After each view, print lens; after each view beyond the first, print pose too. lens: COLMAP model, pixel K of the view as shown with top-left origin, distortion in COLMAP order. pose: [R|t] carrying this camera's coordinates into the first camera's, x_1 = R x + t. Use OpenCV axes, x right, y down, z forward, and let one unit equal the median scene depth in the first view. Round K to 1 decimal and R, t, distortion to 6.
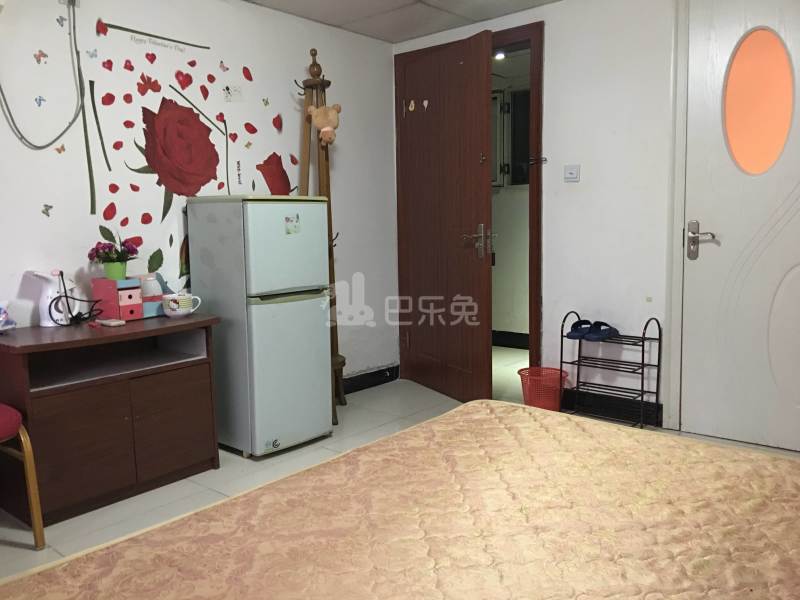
lens RADIAL K [[668.8, 0, 400.0], [0, 668.8, 300.0], [0, 0, 1]] dist [0.087748, -0.170454]
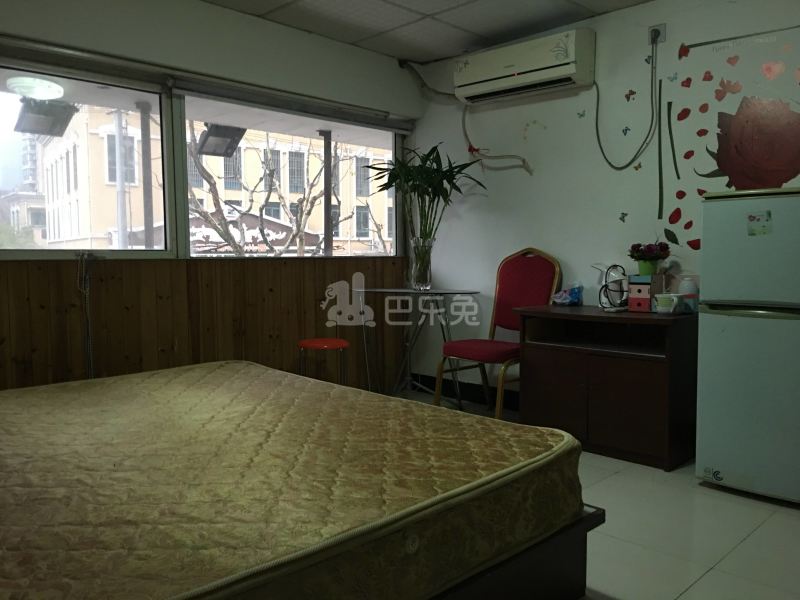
lens RADIAL K [[668.8, 0, 400.0], [0, 668.8, 300.0], [0, 0, 1]] dist [0.087748, -0.170454]
pose [[-0.091667, 0.092361, -0.991497, 0.724743], [-0.106823, 0.989032, 0.102007, -0.059185], [0.990043, 0.115266, -0.080796, 0.656259]]
